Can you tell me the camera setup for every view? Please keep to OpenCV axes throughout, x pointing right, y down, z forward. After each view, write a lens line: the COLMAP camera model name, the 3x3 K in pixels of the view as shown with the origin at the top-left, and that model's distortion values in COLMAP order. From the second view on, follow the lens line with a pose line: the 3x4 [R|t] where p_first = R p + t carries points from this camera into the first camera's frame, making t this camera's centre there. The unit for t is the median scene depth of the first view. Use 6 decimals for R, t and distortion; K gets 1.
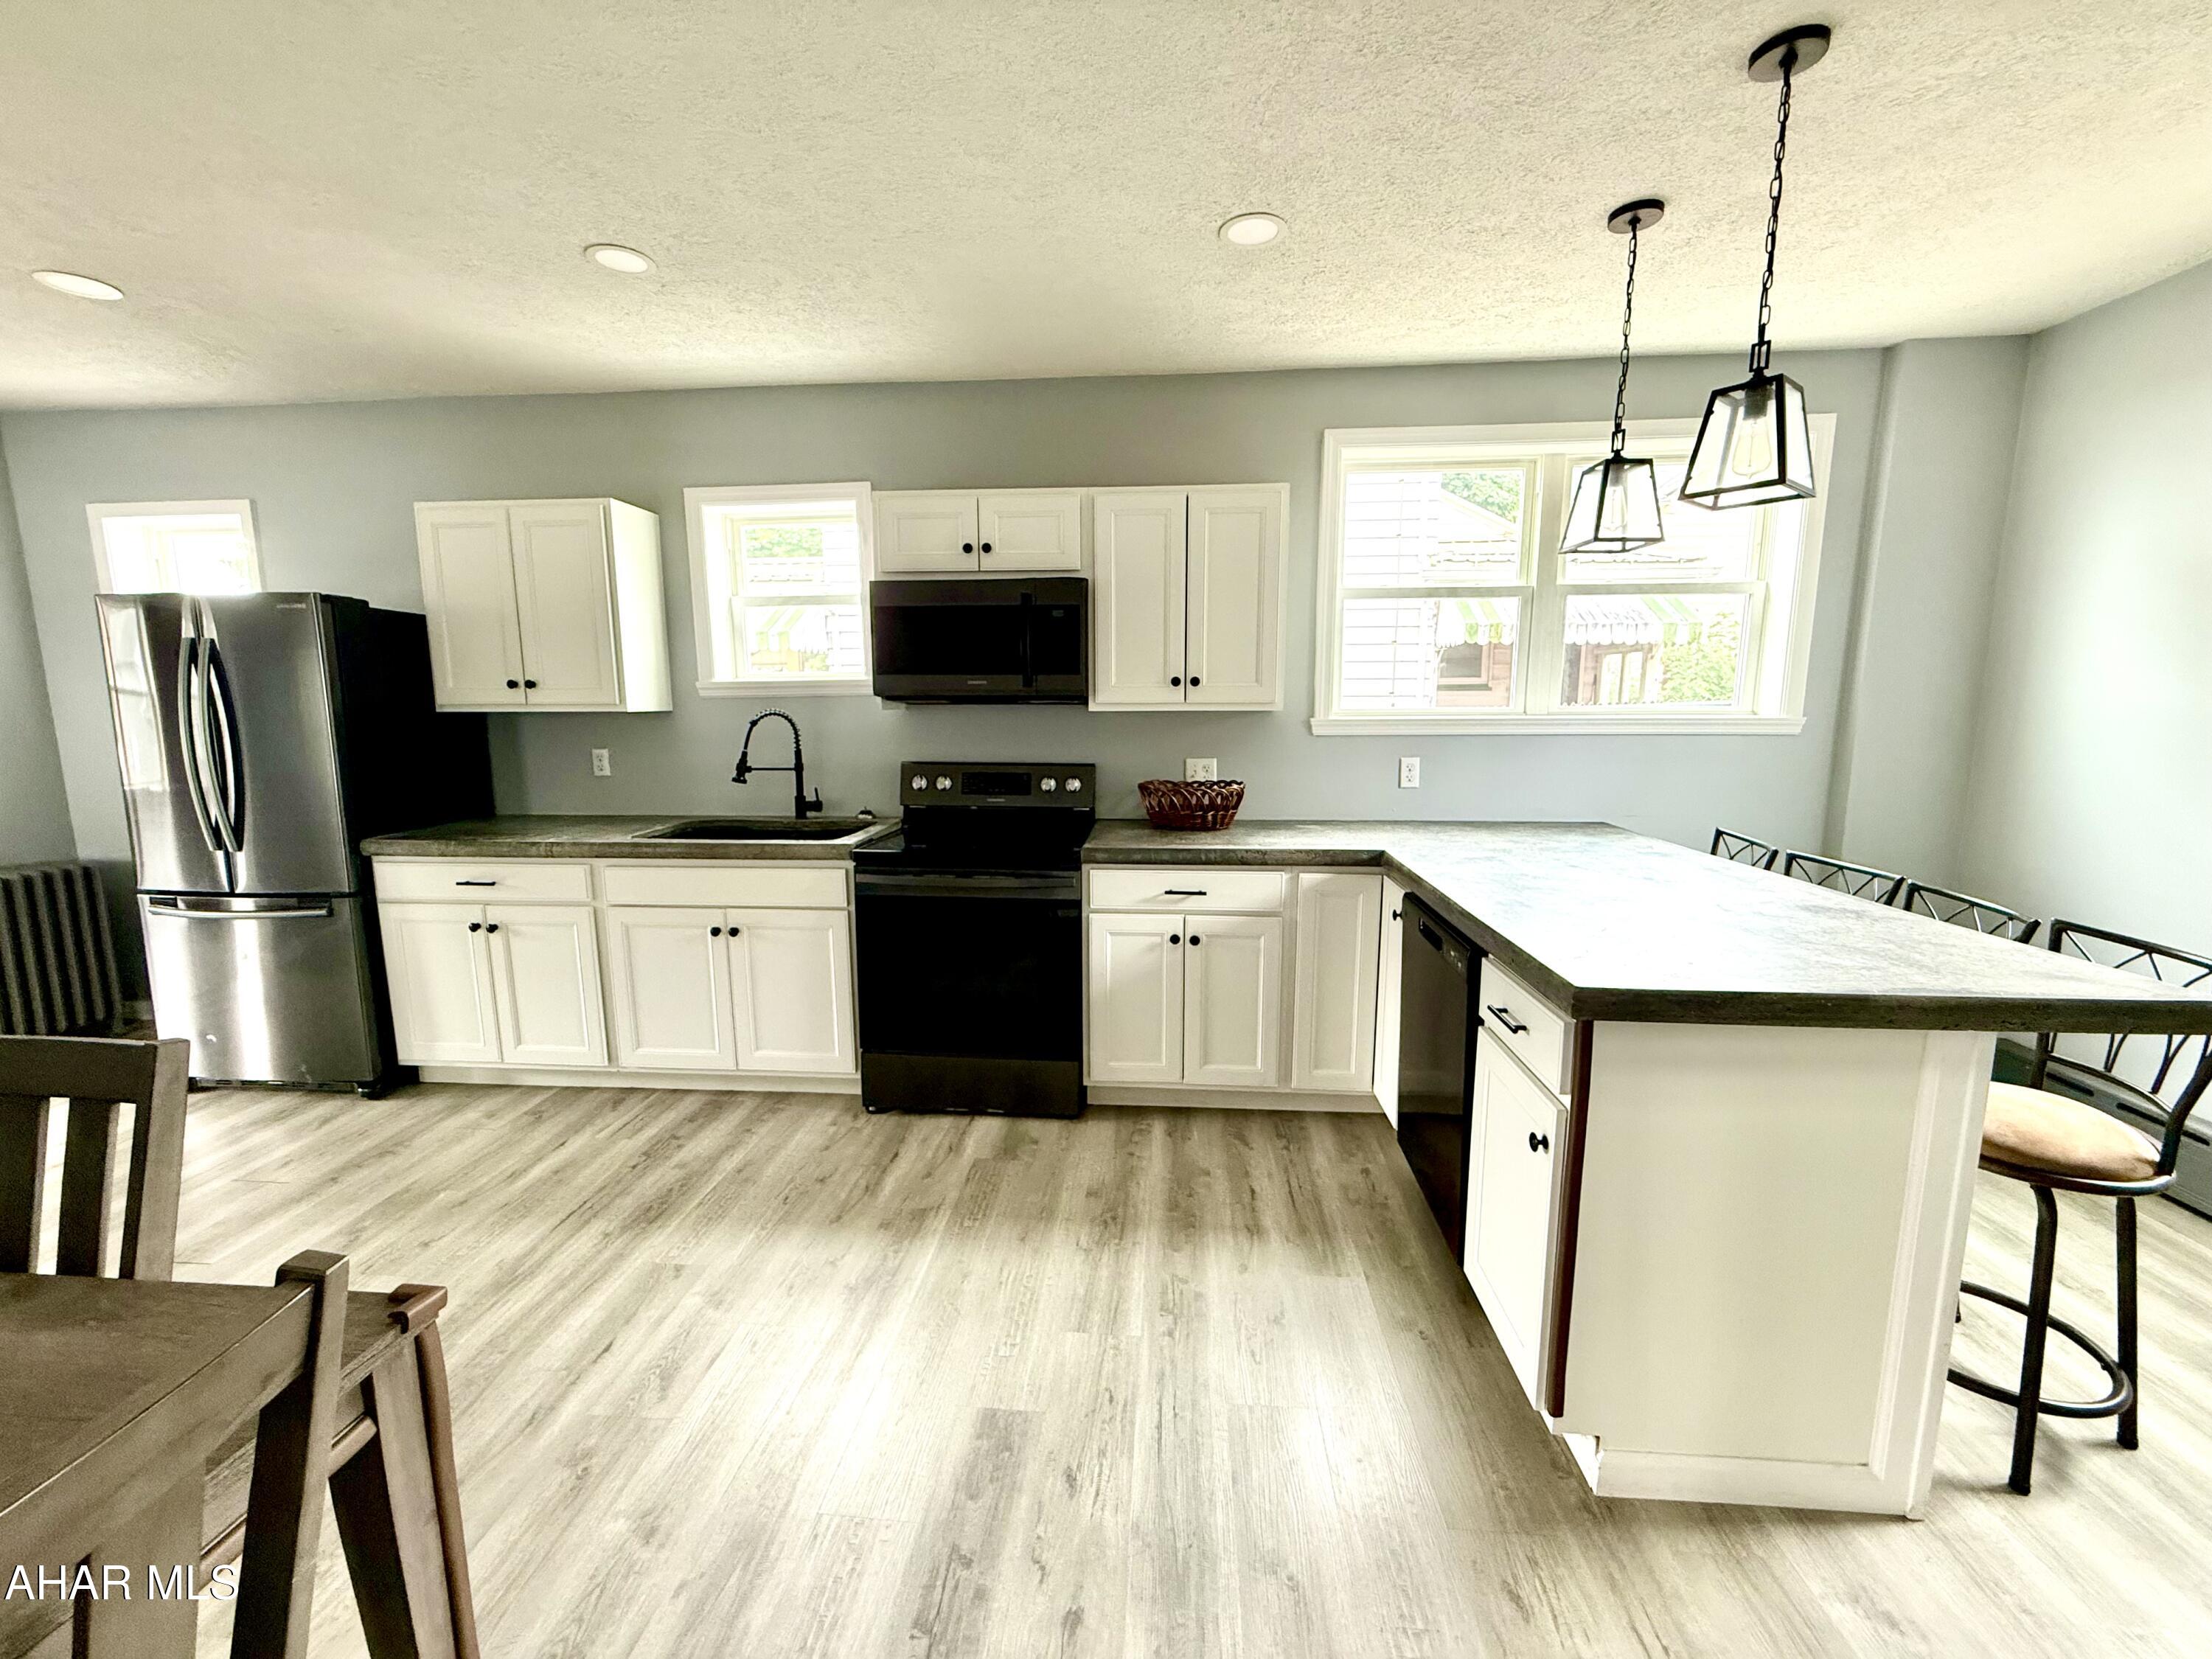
lens RADIAL K [[887.8, 0, 1097.4], [0, 887.8, 835.3], [0, 0, 1]] dist [-0.001338, -0.000176]
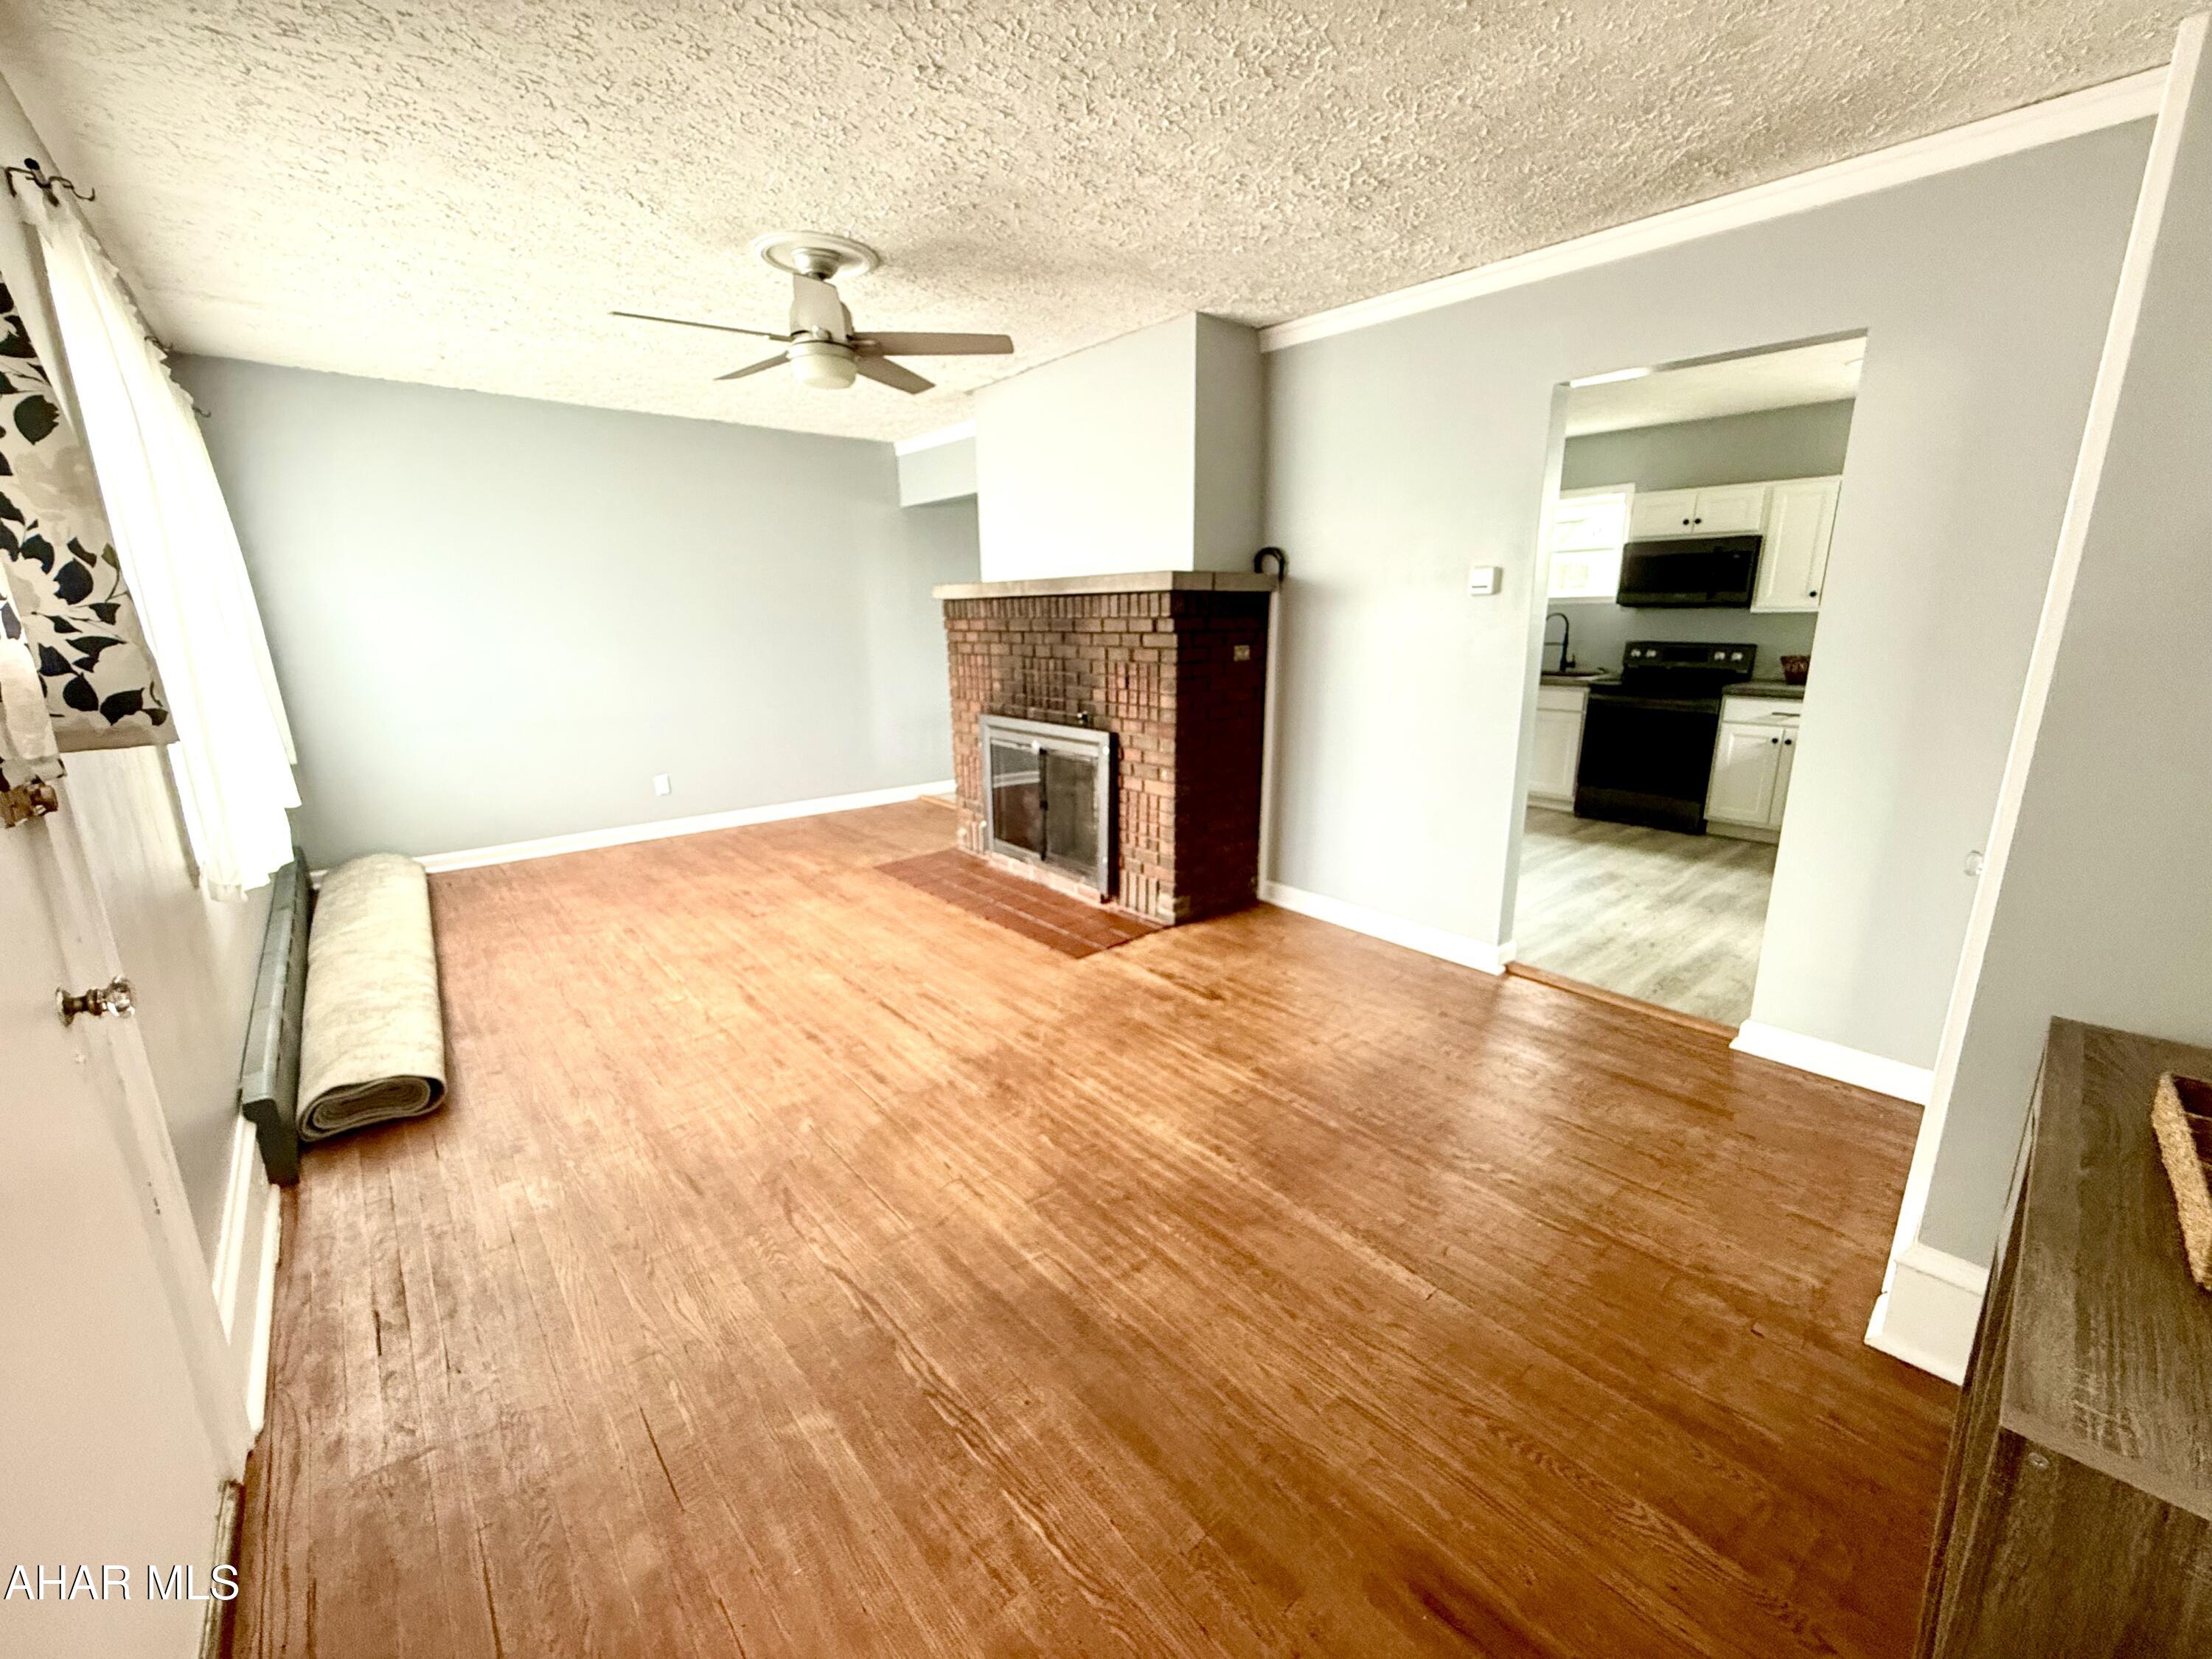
lens RADIAL K [[887.8, 0, 1097.4], [0, 887.8, 835.3], [0, 0, 1]] dist [-0.001338, -0.000176]
pose [[0.714710, 0.168827, -0.678740, 0.333741], [-0.096412, 0.984947, 0.143471, 0.167491], [0.692745, -0.037101, 0.720228, -1.178303]]
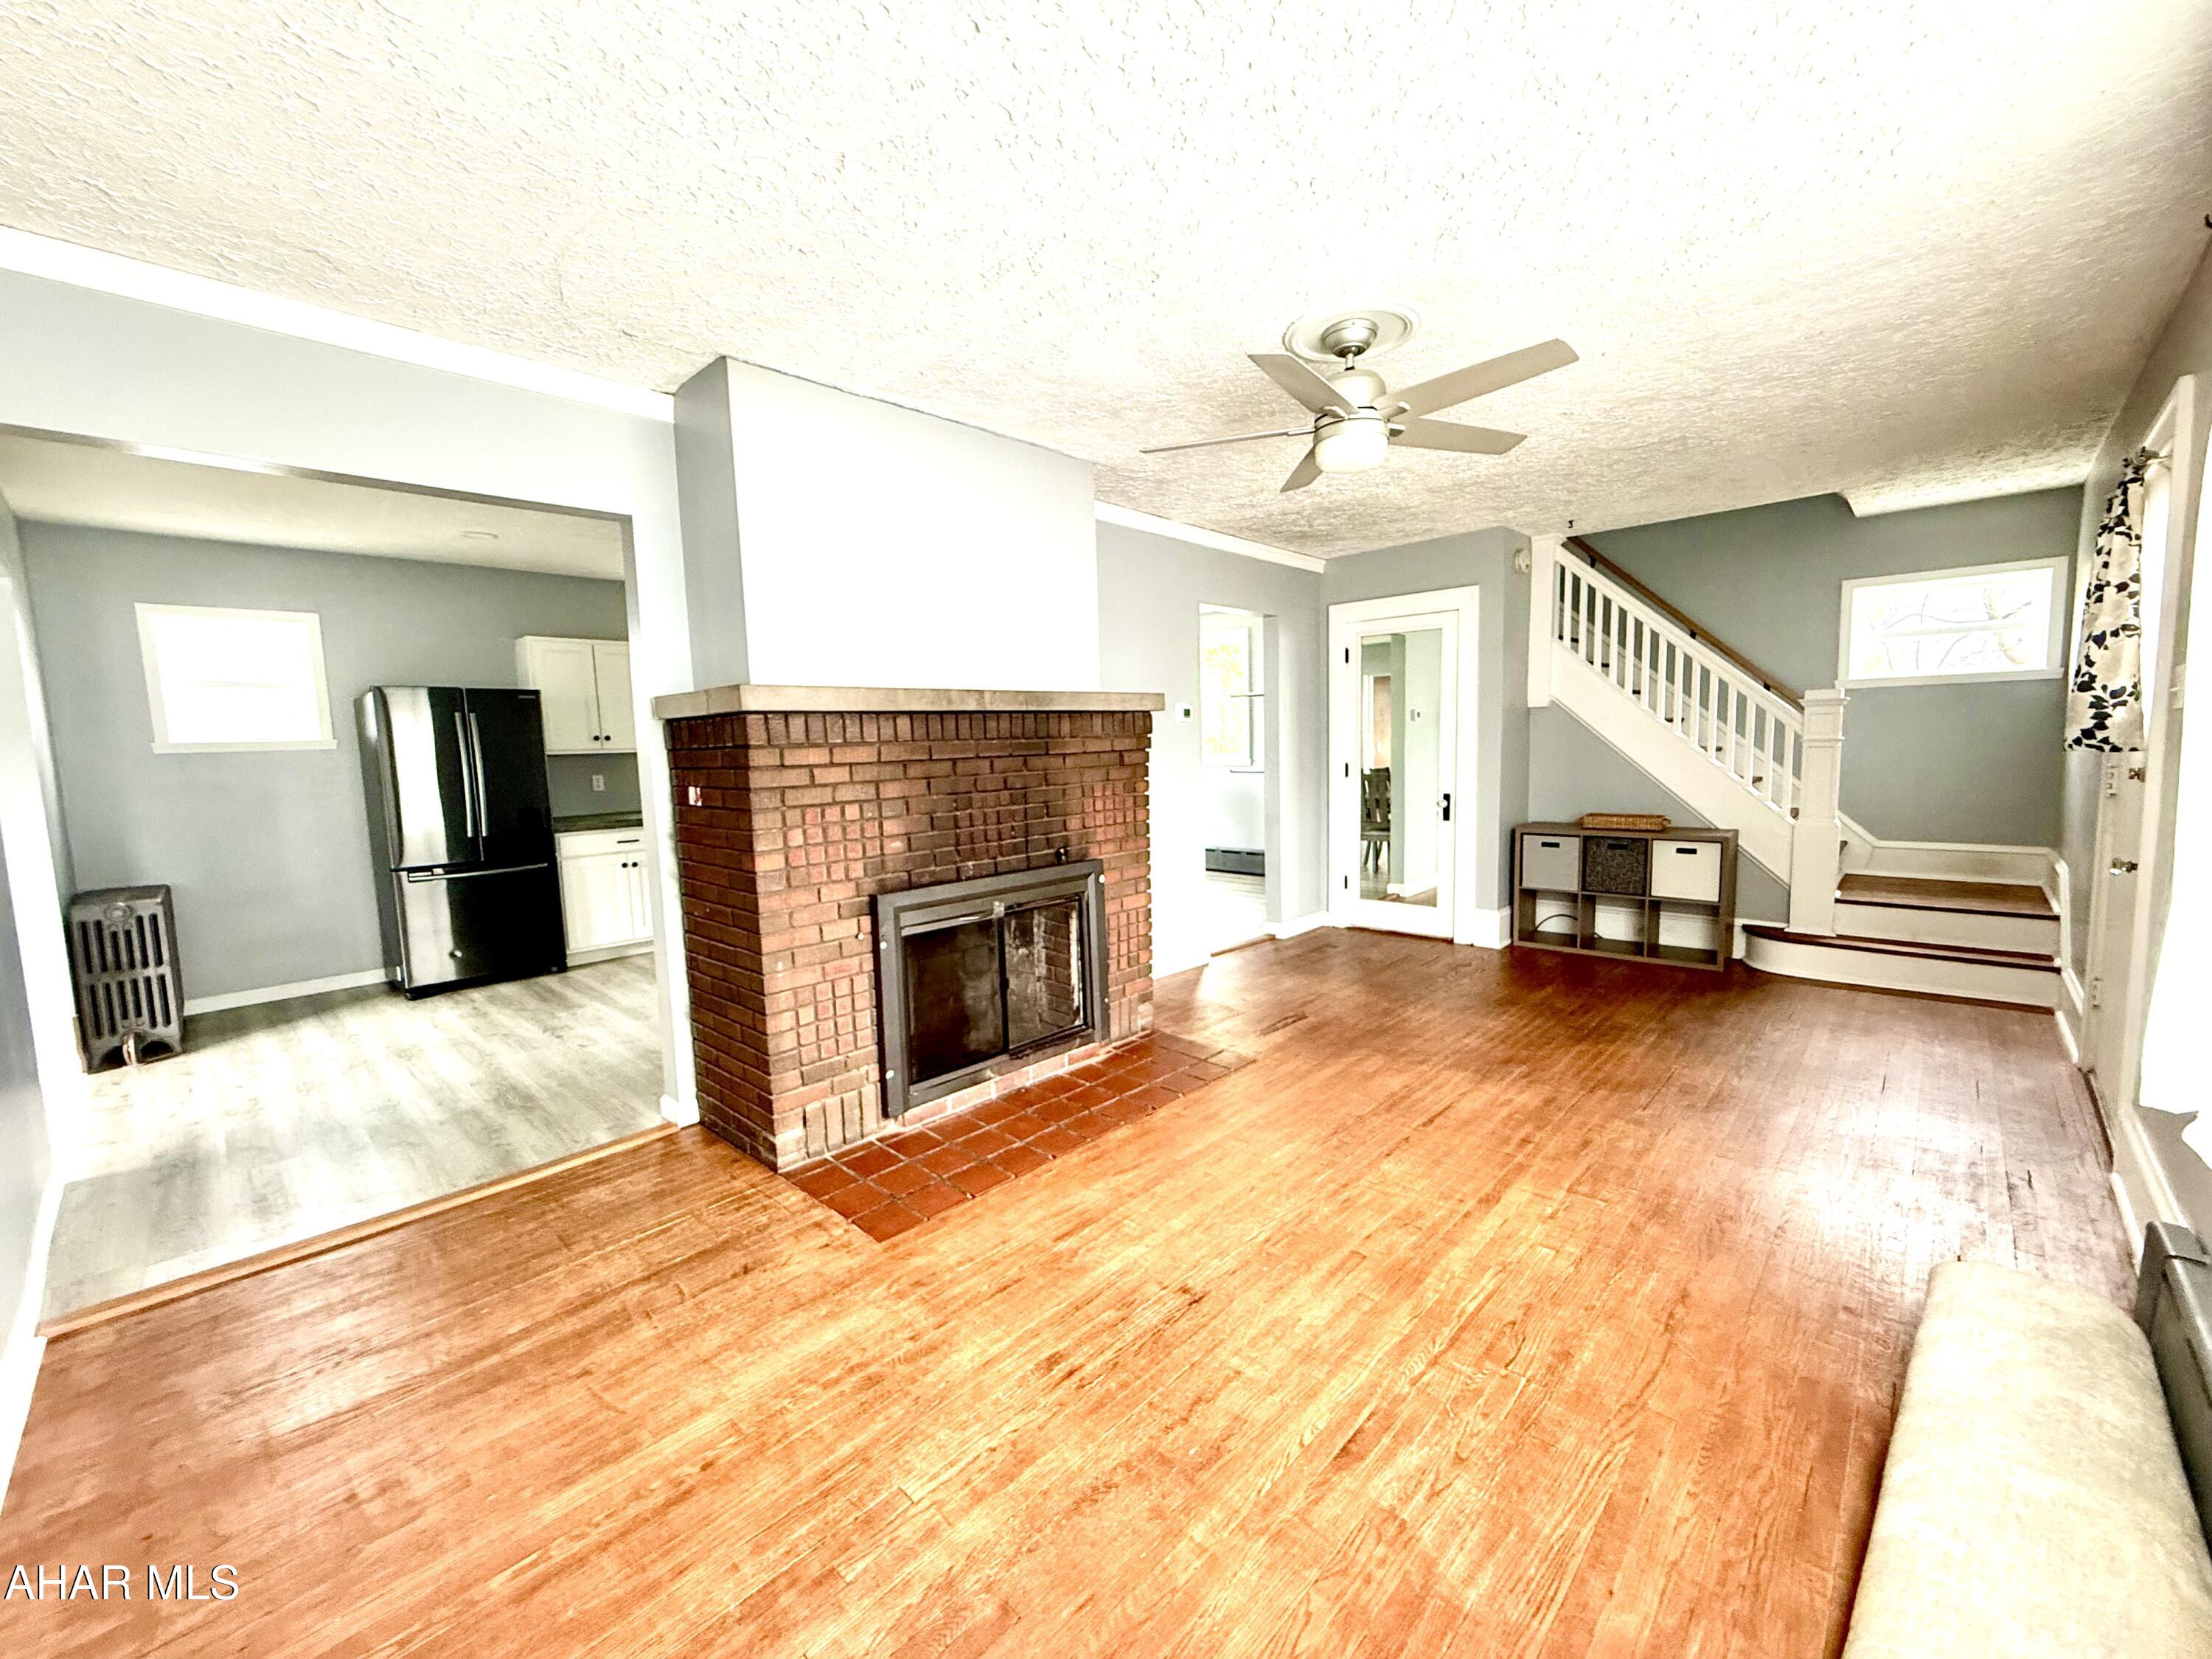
lens RADIAL K [[893.5, 0, 1106.0], [0, 893.5, 829.5], [0, 0, 1]] dist [-0.001404, -0.000101]
pose [[0.620800, -0.092666, 0.778473, -0.749729], [0.142993, 0.989716, 0.003781, 0.164027], [-0.770818, 0.108969, 0.627667, -1.066123]]
